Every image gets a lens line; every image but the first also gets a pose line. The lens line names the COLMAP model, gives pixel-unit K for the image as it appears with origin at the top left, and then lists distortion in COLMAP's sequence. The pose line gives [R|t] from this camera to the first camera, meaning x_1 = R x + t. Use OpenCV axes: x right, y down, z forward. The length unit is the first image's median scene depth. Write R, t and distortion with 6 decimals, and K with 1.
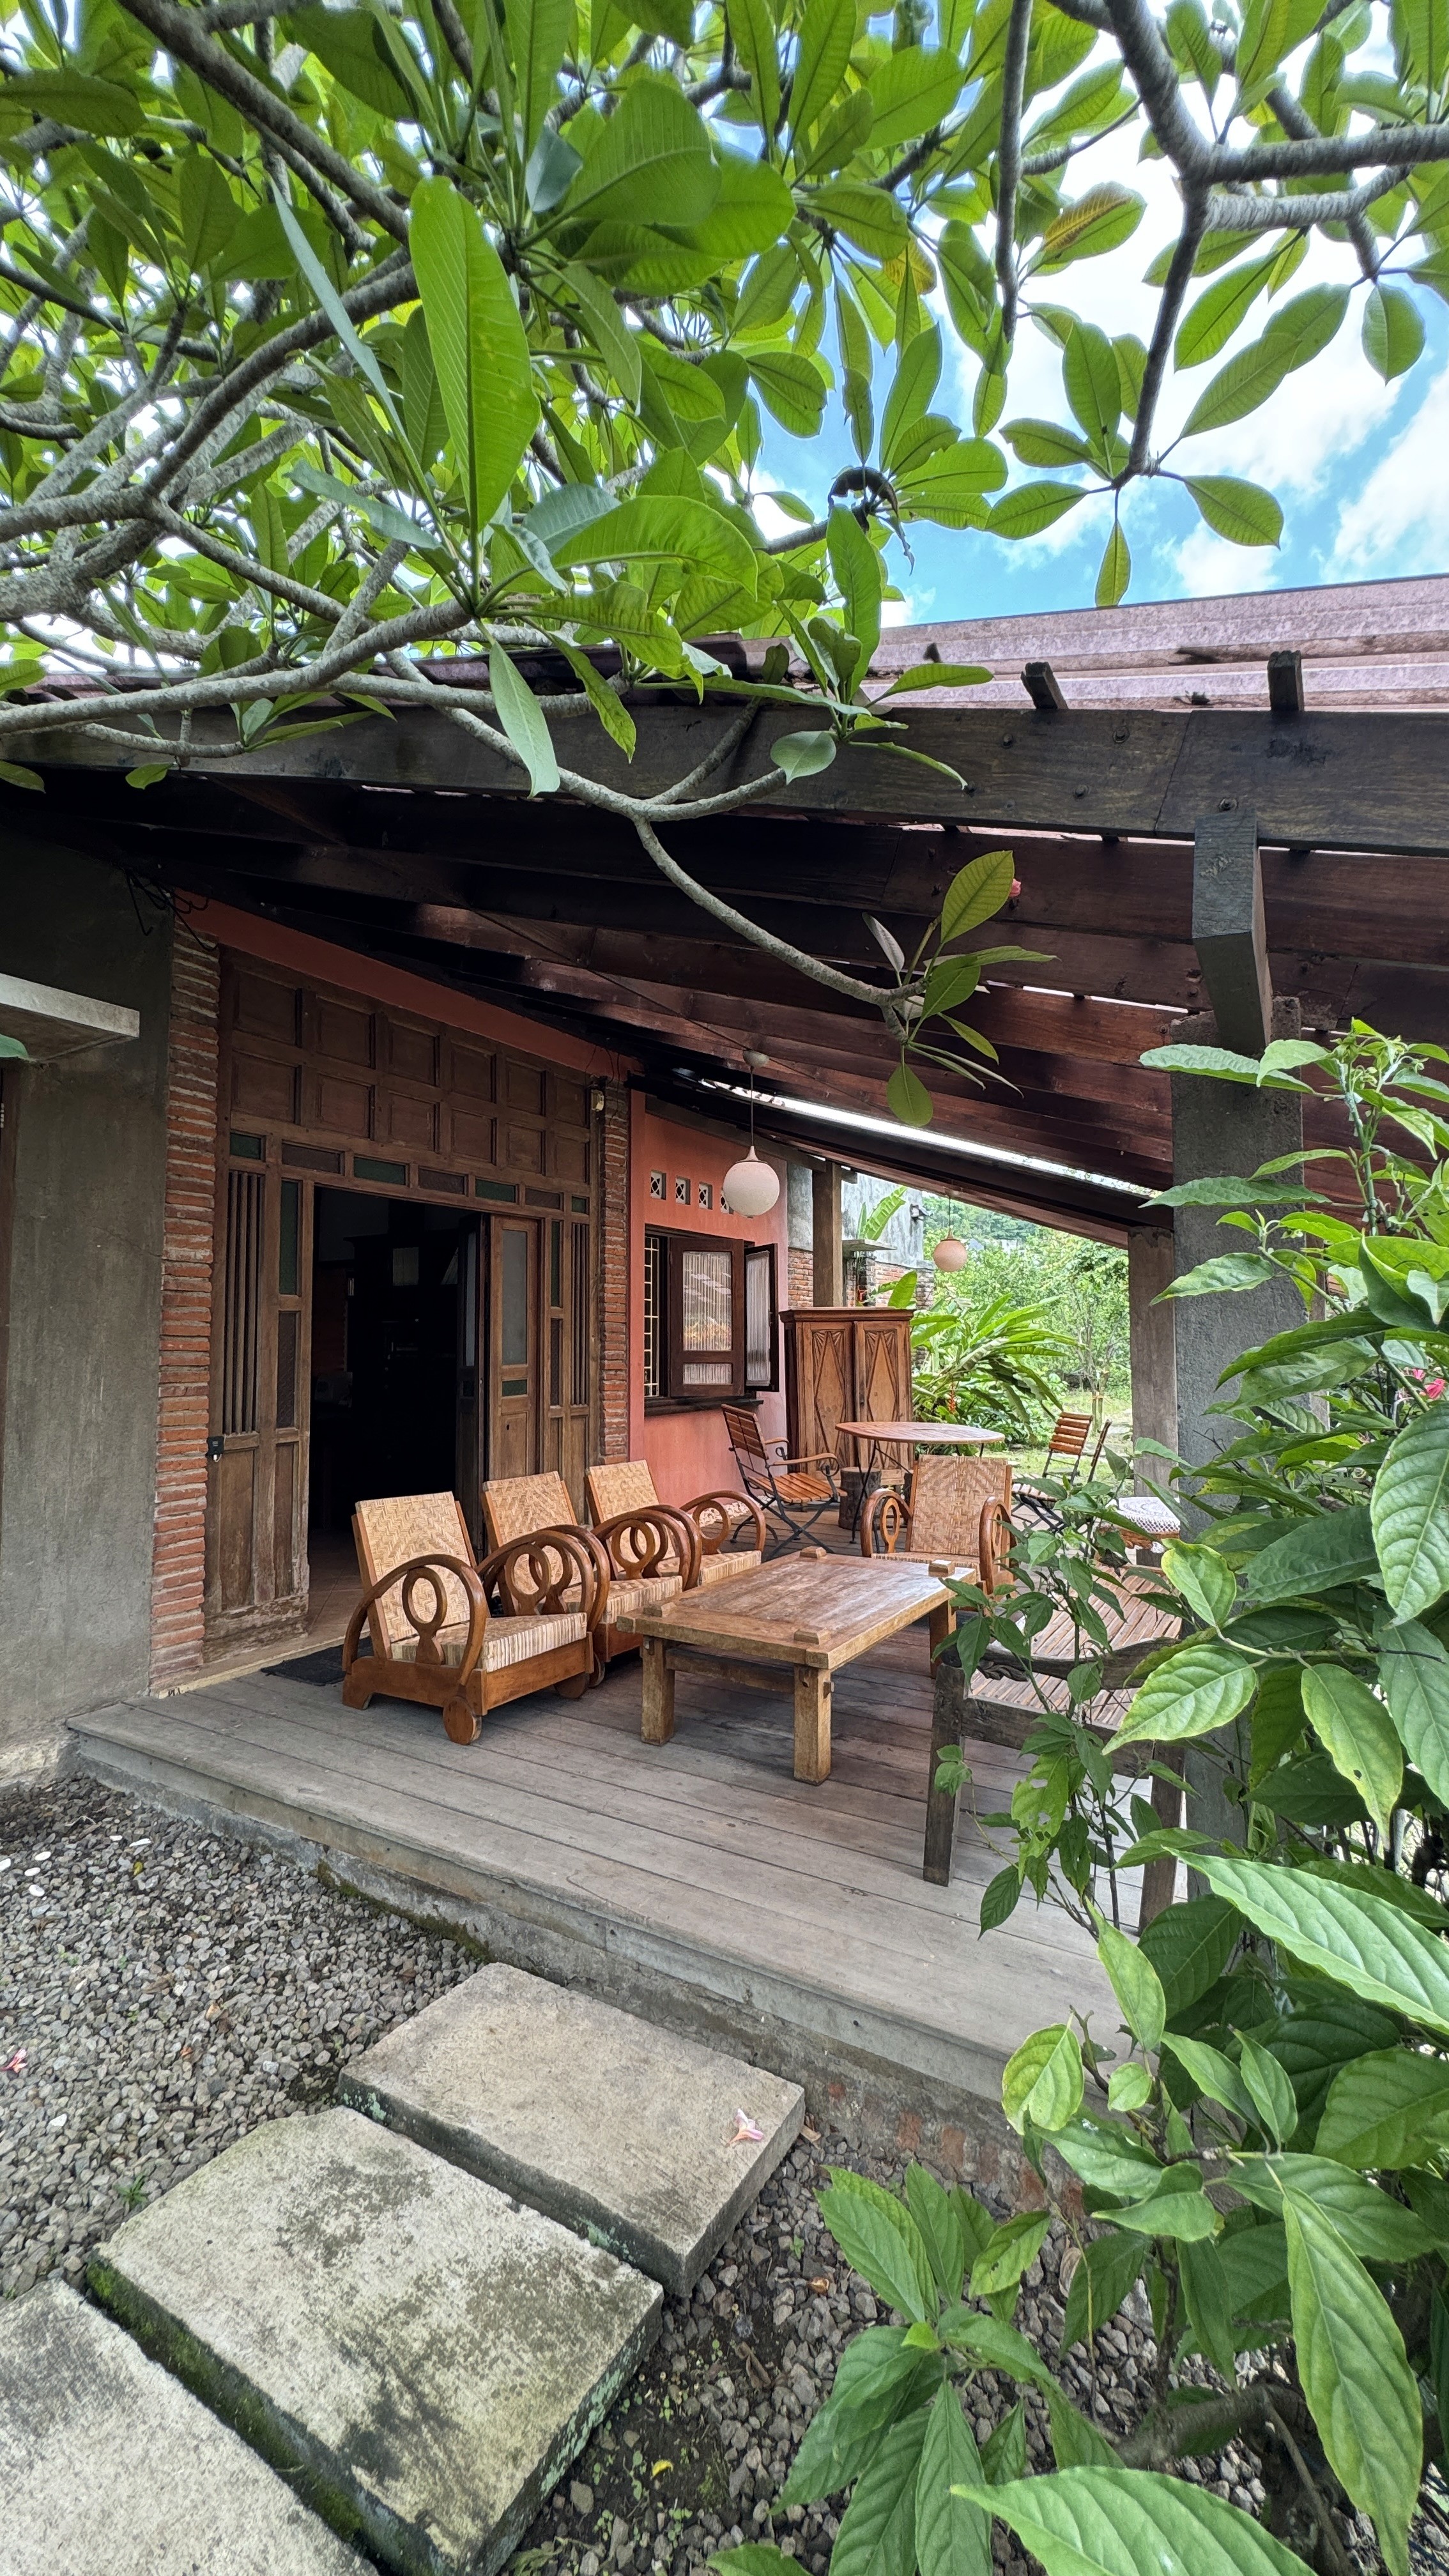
lens RADIAL K [[1039.7, 0, 724.5], [0, 1039.7, 1288.0], [0, 0, 1]] dist [-0.001241, -0.000010]
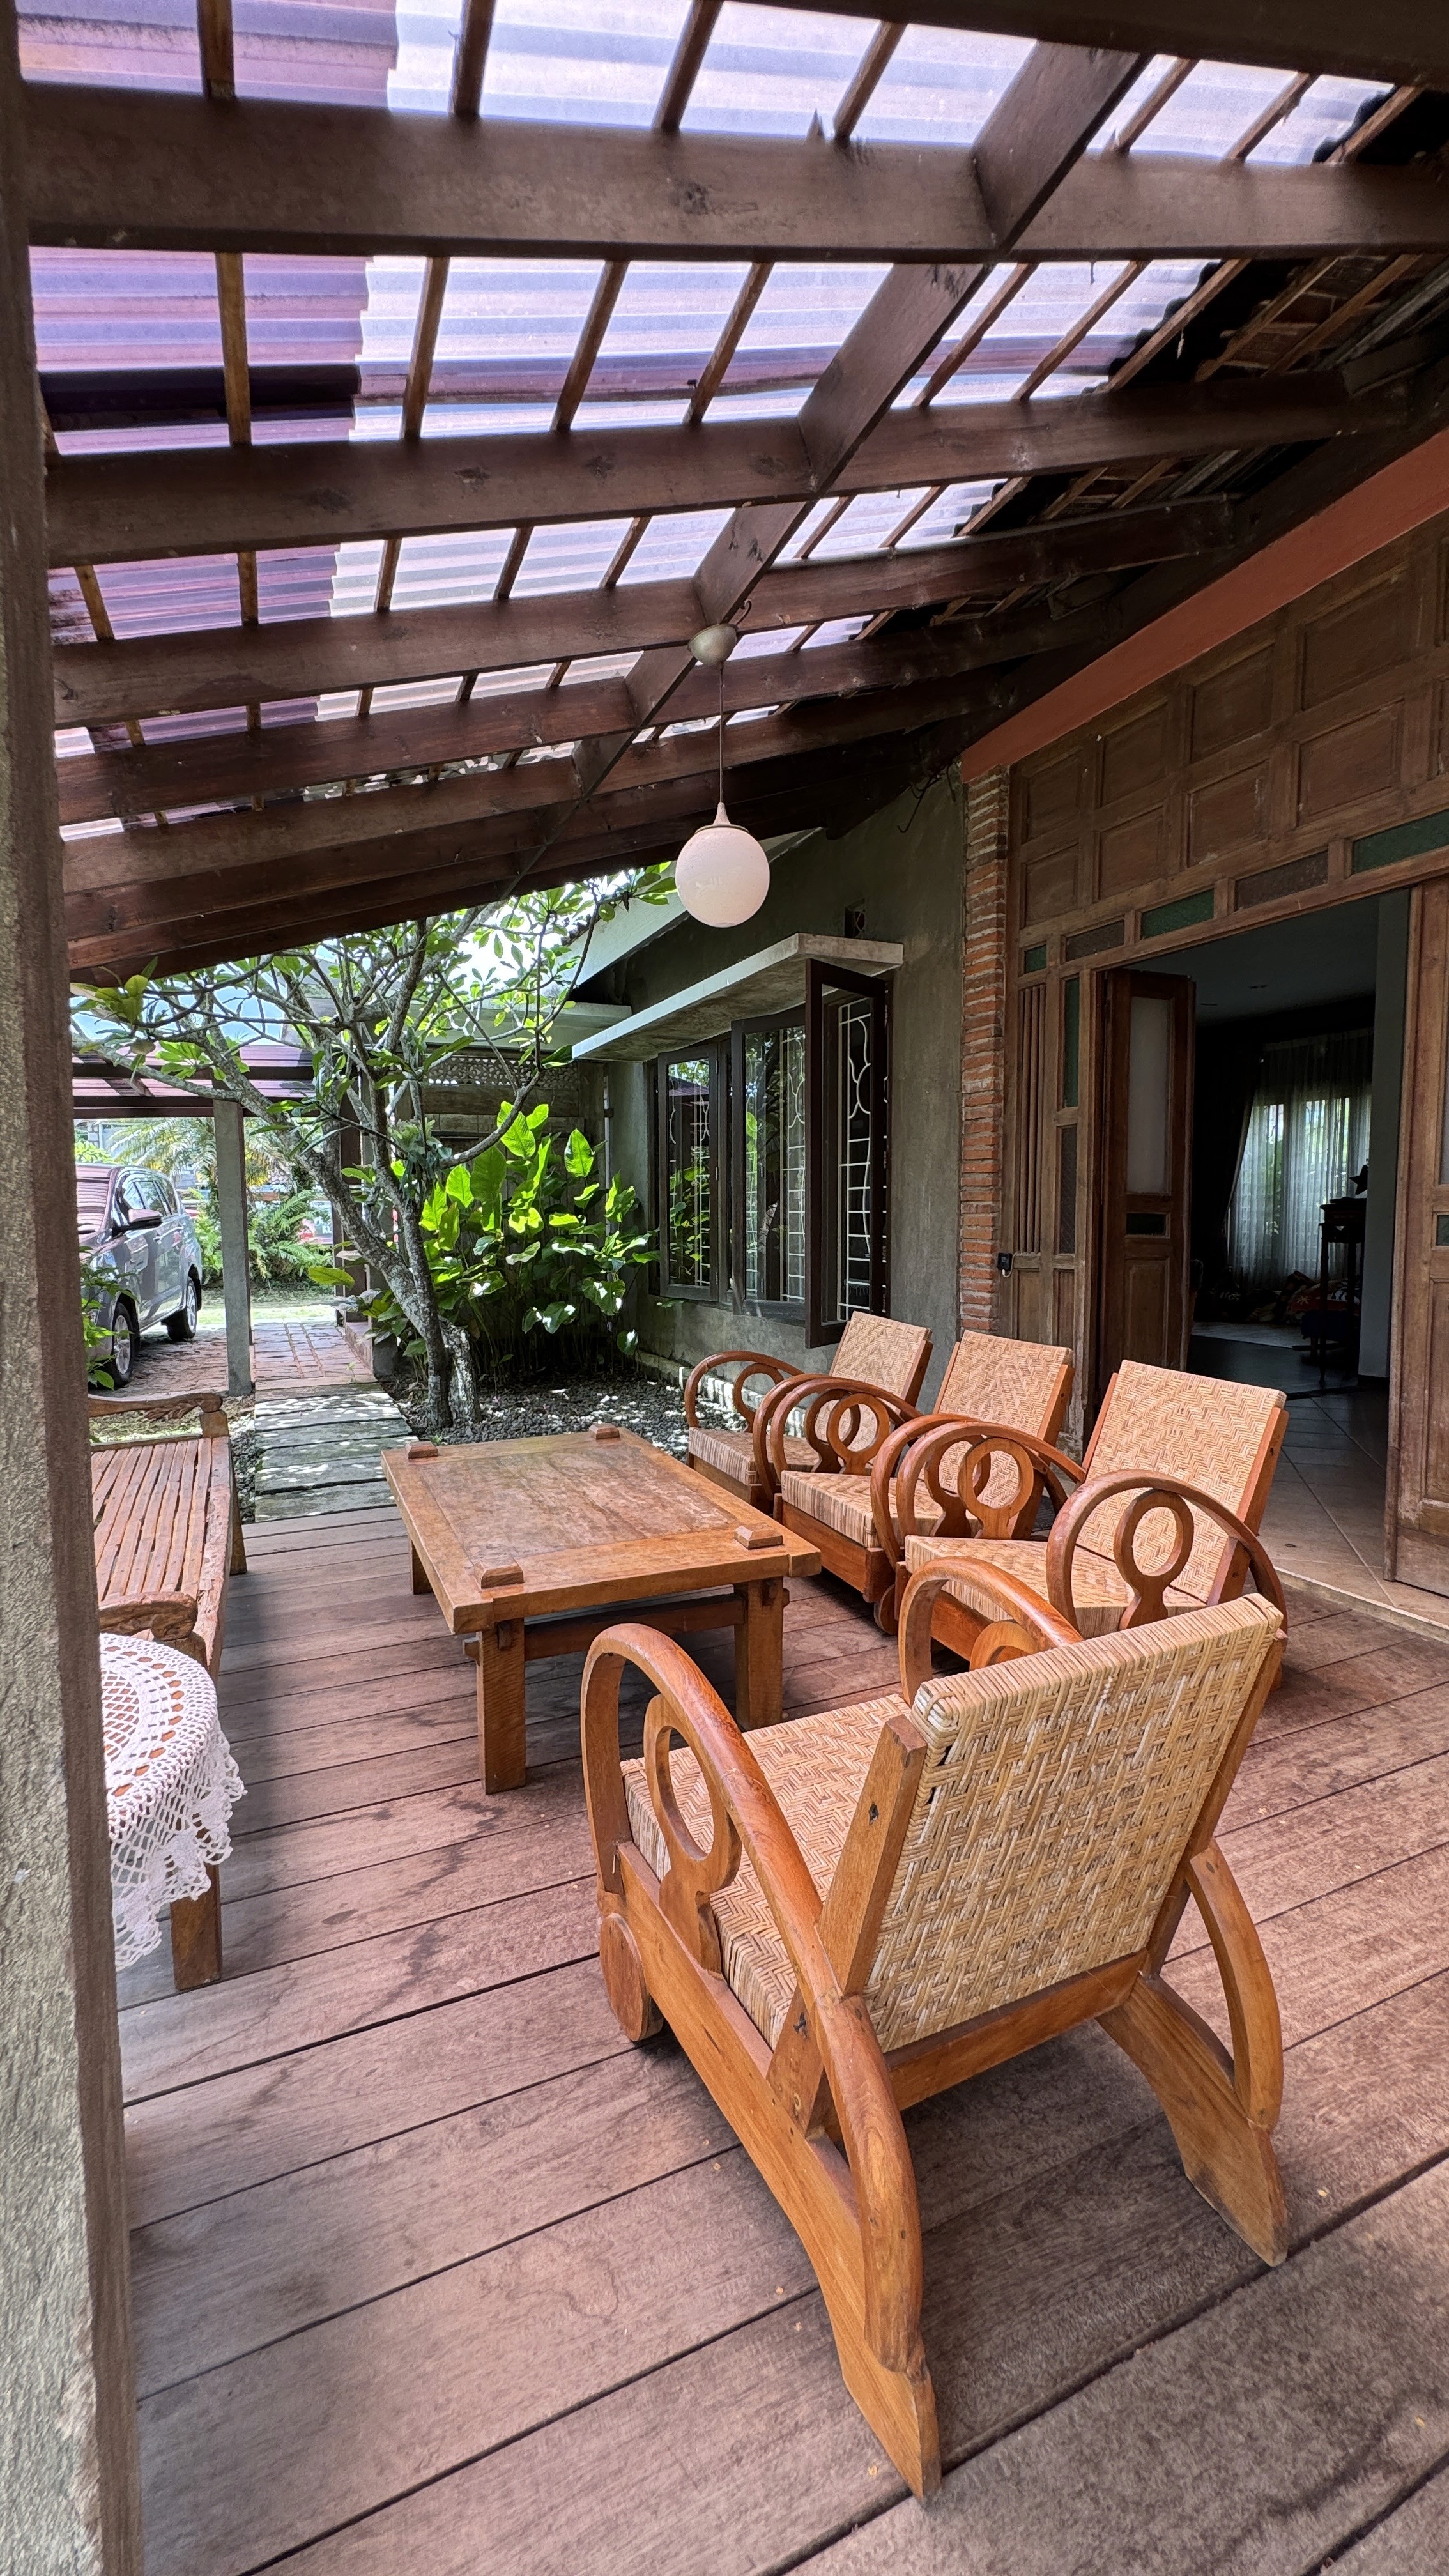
lens RADIAL K [[1039.7, 0, 724.5], [0, 1039.7, 1288.0], [0, 0, 1]] dist [-0.001241, -0.000010]
pose [[-0.567148, 0.056050, -0.821706, 0.513841], [0.039681, 0.998383, 0.040713, 0.118032], [0.822659, -0.009515, -0.568455, 1.307831]]
